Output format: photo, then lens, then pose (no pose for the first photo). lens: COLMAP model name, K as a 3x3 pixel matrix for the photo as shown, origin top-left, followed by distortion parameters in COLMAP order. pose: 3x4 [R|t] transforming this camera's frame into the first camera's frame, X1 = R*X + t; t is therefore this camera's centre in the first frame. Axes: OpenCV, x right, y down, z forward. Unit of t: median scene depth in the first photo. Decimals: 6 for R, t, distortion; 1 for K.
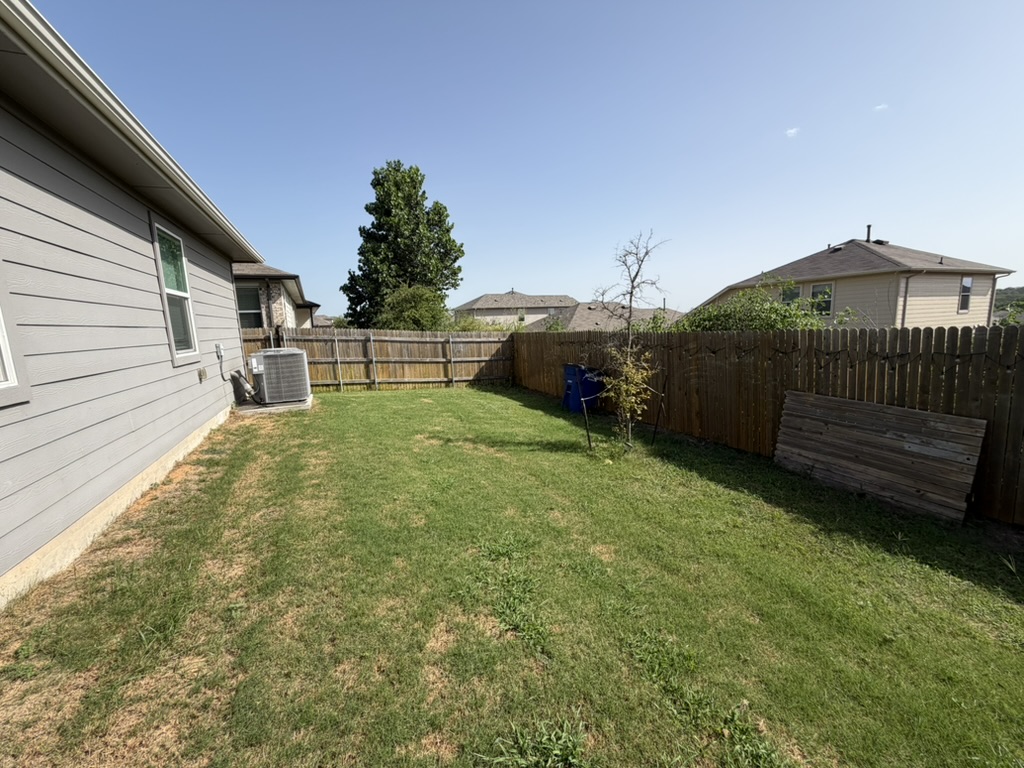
lens RADIAL K [[408.4, 0, 508.1], [0, 408.4, 383.8], [0, 0, 1]] dist [-0.001559, 0.000418]
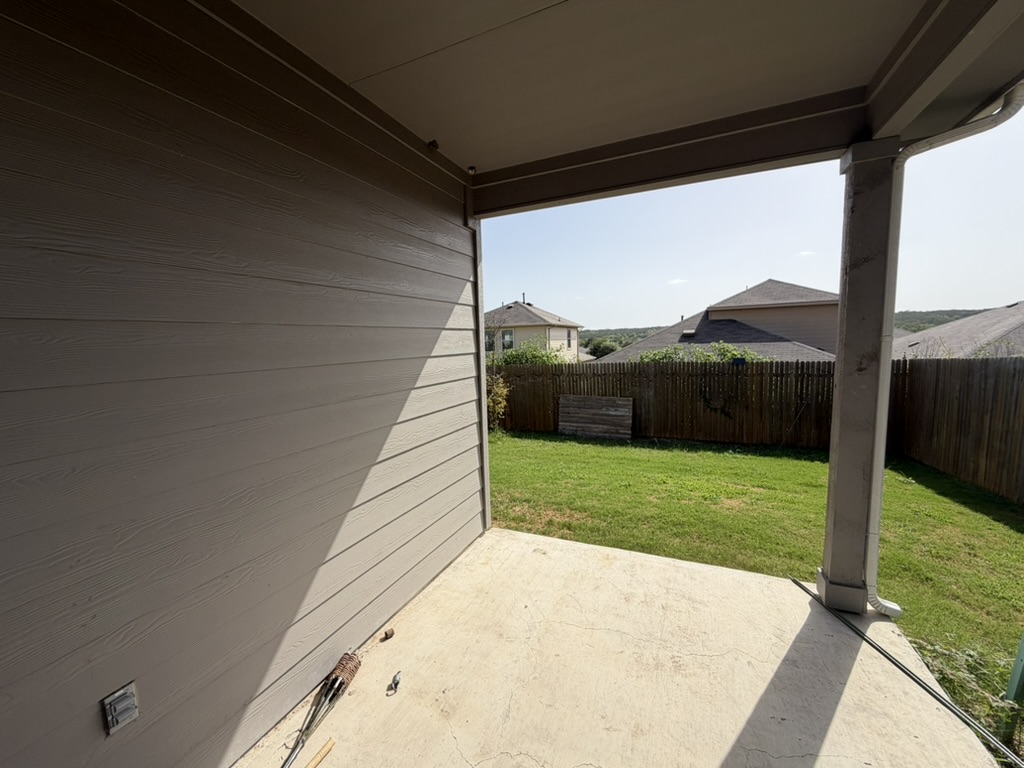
lens RADIAL K [[408.4, 0, 508.1], [0, 408.4, 383.8], [0, 0, 1]] dist [-0.001559, 0.000418]
pose [[0.738570, -0.049727, 0.672340, -0.820597], [0.097811, 0.994628, -0.033883, 0.006745], [-0.667044, 0.090787, 0.739466, -0.290363]]
